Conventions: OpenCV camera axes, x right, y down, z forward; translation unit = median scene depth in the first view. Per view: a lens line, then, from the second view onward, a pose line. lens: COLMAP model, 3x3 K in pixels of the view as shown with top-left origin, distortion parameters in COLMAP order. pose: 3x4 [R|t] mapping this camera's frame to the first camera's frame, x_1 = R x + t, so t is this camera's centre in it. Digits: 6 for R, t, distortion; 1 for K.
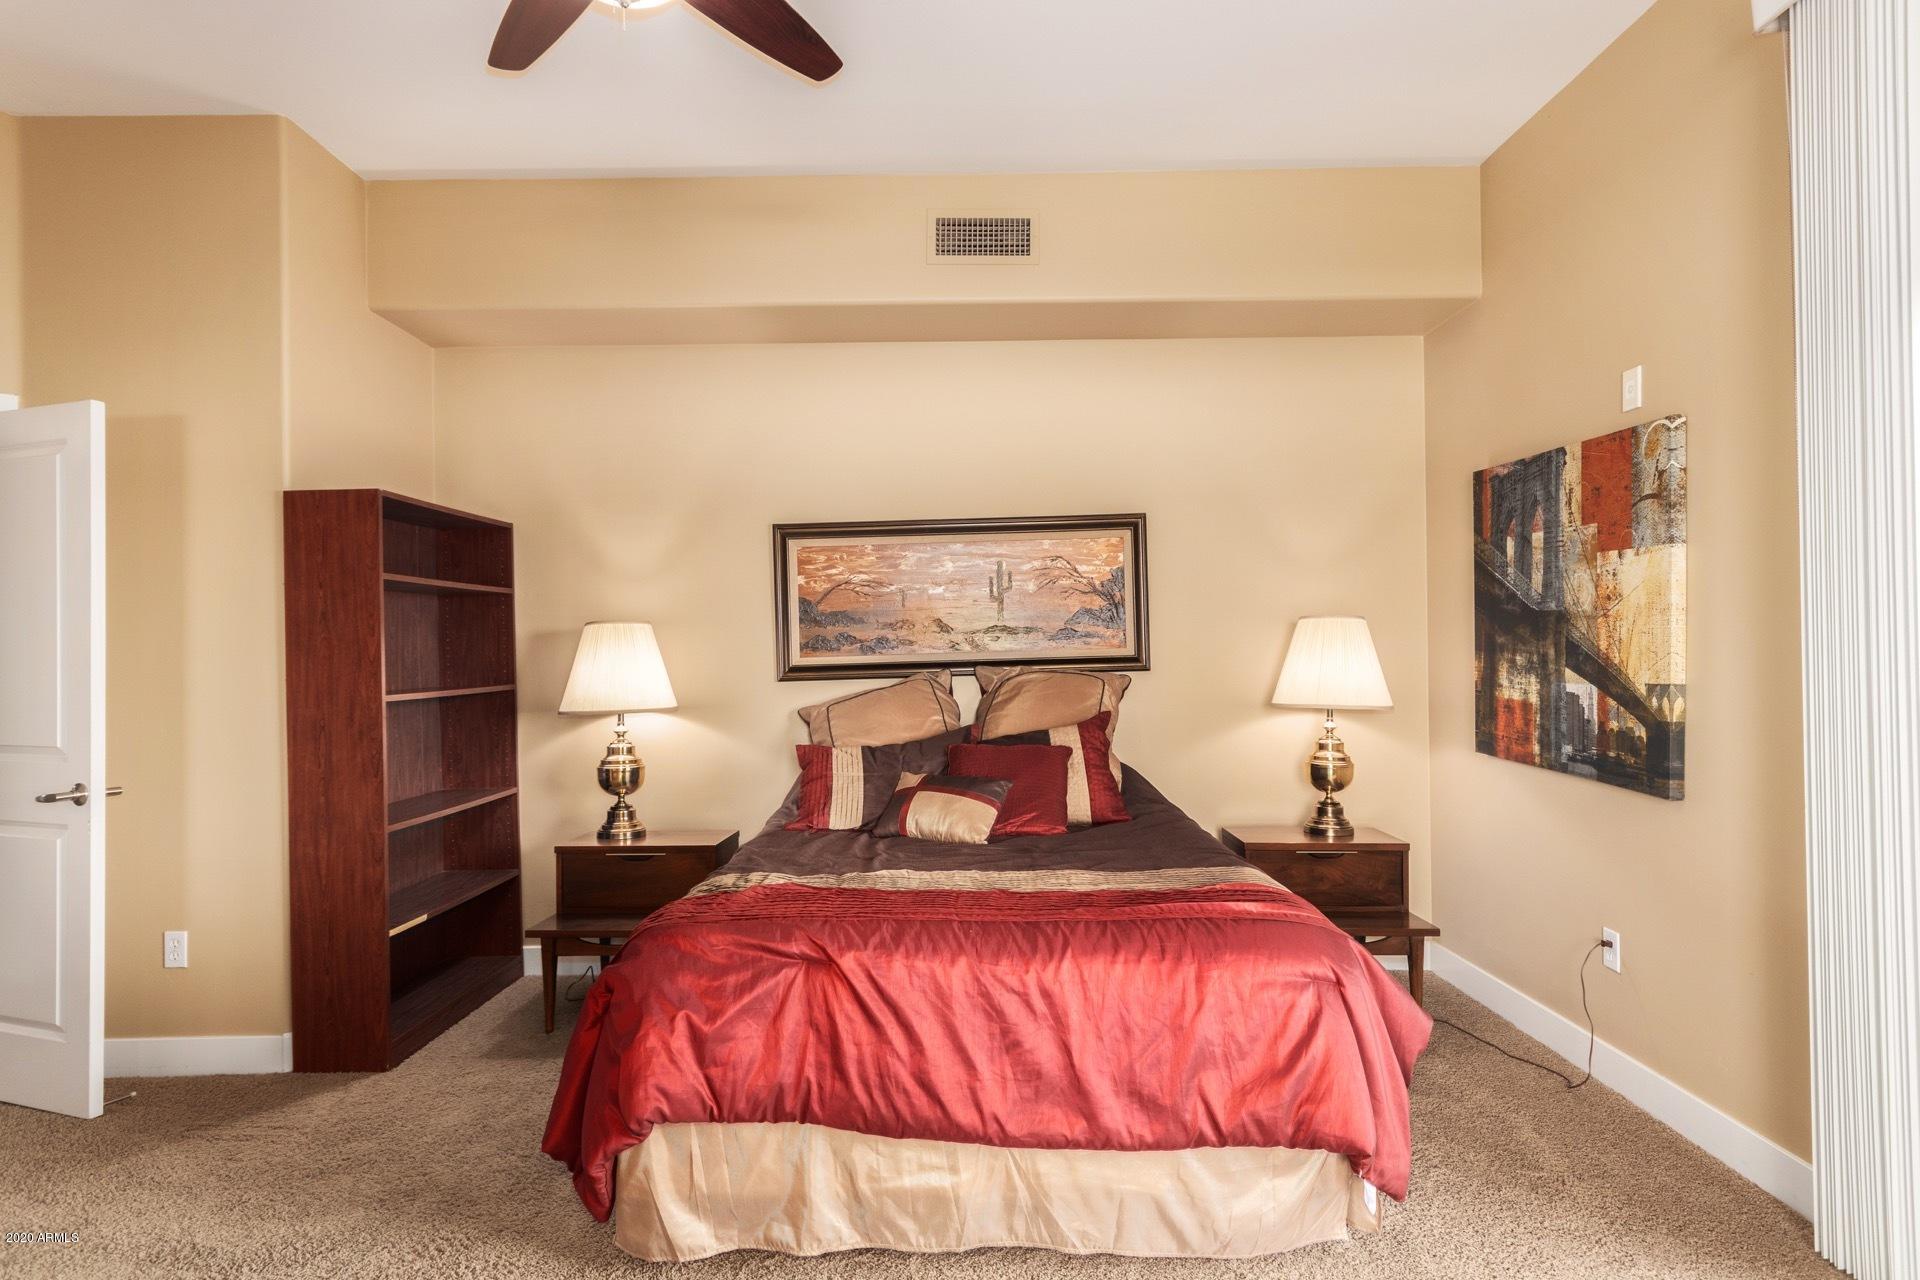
lens RADIAL K [[979.0, 0, 949.7], [0, 979.0, 644.3], [0, 0, 1]] dist [0.001968, 0.000084]
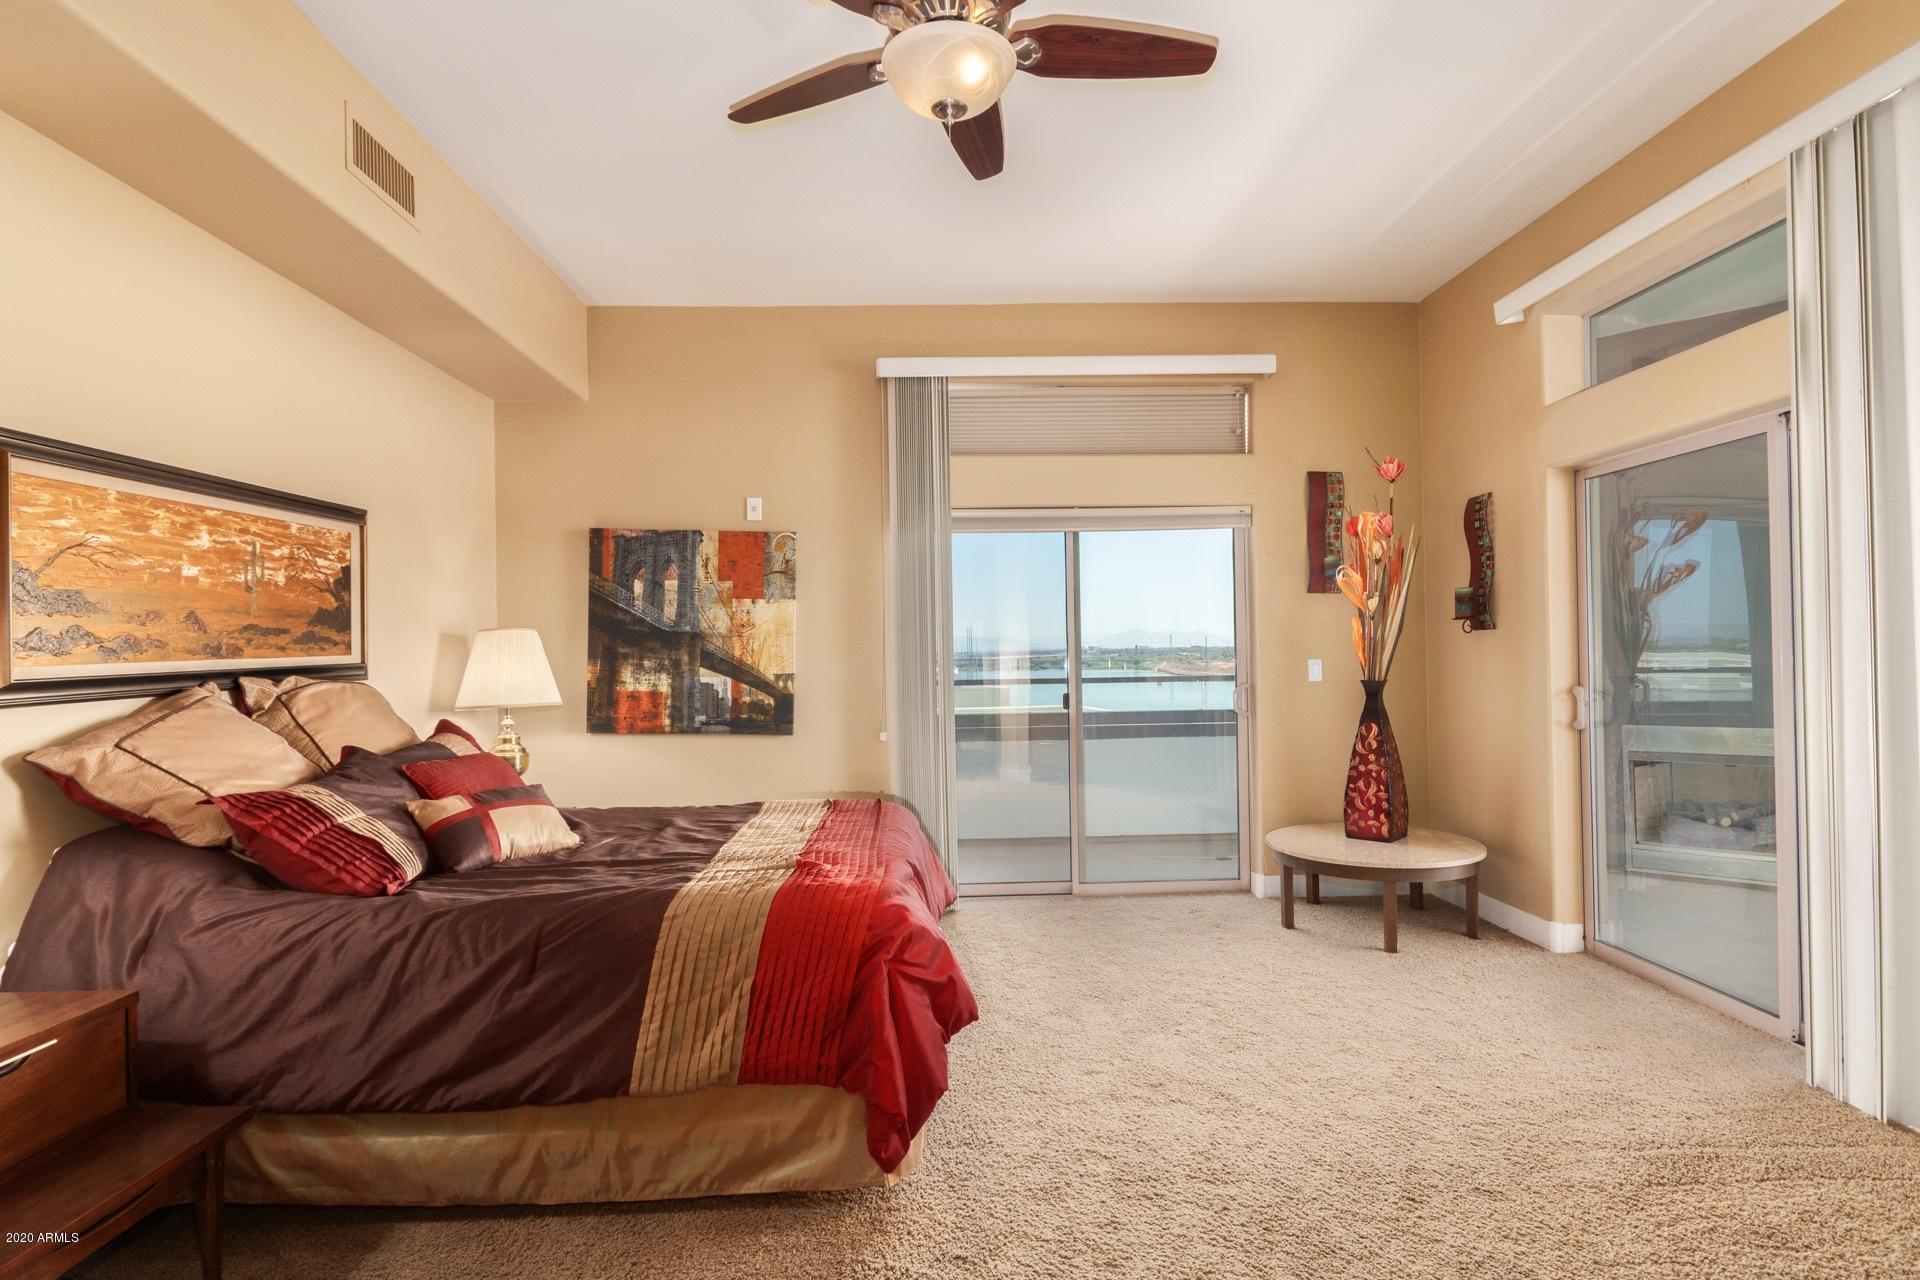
lens RADIAL K [[979.0, 0, 946.5], [0, 979.0, 641.3], [0, 0, 1]] dist [0.001968, 0.000084]
pose [[-0.028077, 0.023783, 0.999323, -0.962713], [0.007073, 0.999697, -0.023593, 0.020951], [-0.999581, 0.006406, -0.028237, 0.624109]]
